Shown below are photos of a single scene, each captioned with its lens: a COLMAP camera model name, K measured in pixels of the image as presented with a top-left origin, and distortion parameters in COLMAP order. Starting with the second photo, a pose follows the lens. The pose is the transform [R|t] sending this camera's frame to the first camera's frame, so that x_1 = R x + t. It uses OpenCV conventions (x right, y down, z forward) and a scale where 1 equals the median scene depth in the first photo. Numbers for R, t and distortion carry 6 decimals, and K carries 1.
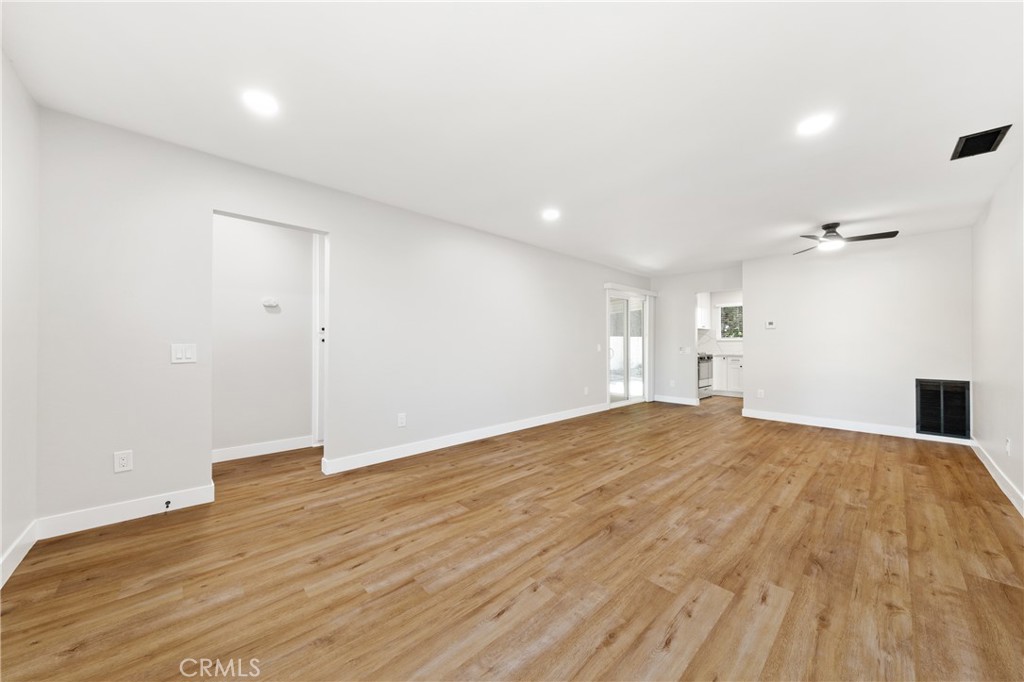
lens RADIAL K [[360.0, 0, 507.8], [0, 360.0, 343.6], [0, 0, 1]] dist [0.006317, -0.000780]
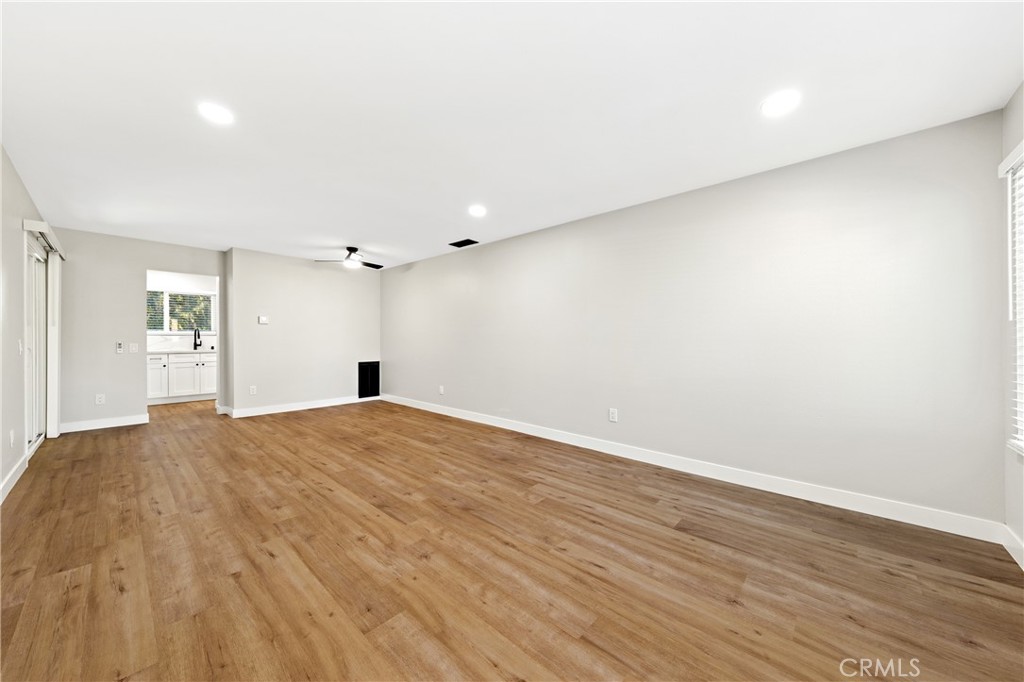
lens RADIAL K [[360.0, 0, 510.1], [0, 360.0, 338.6], [0, 0, 1]] dist [0.006317, -0.000780]
pose [[-0.084894, -0.004548, 0.996380, -0.706347], [-0.001092, 0.999989, 0.004472, -0.012937], [-0.996389, -0.000708, -0.084898, 0.825570]]
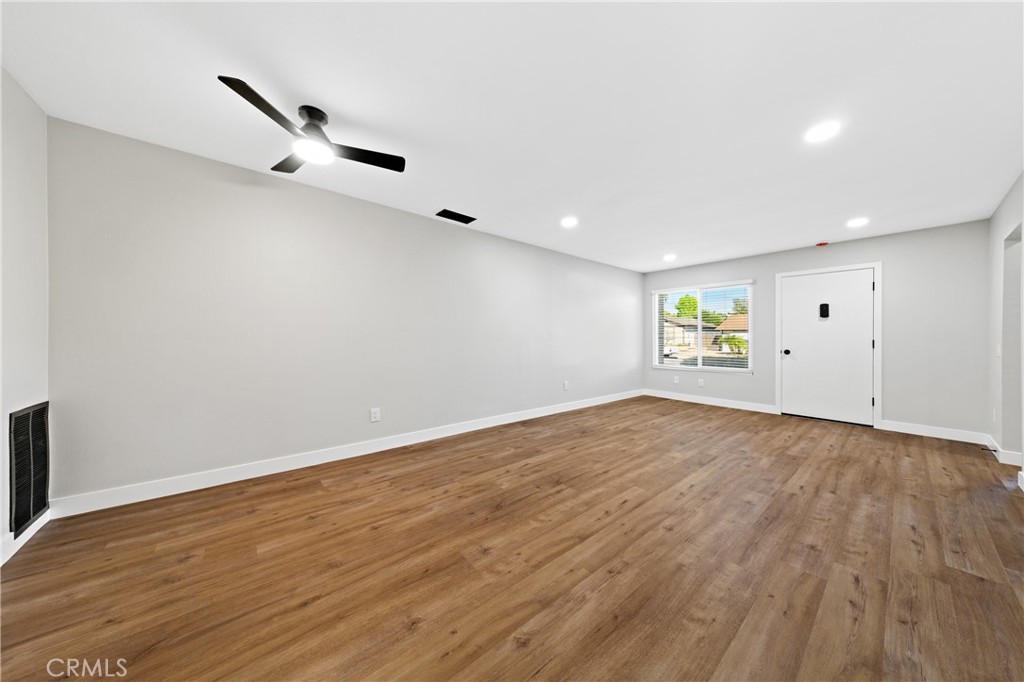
lens RADIAL K [[329.3, 0, 511.0], [0, 329.3, 335.7], [0, 0, 1]] dist [-0.000358, 0.000181]
pose [[-0.998553, -0.013502, 0.052048, 0.889355], [-0.013480, 0.999909, 0.000784, -0.000511], [-0.052054, 0.000081, -0.998644, 2.267336]]
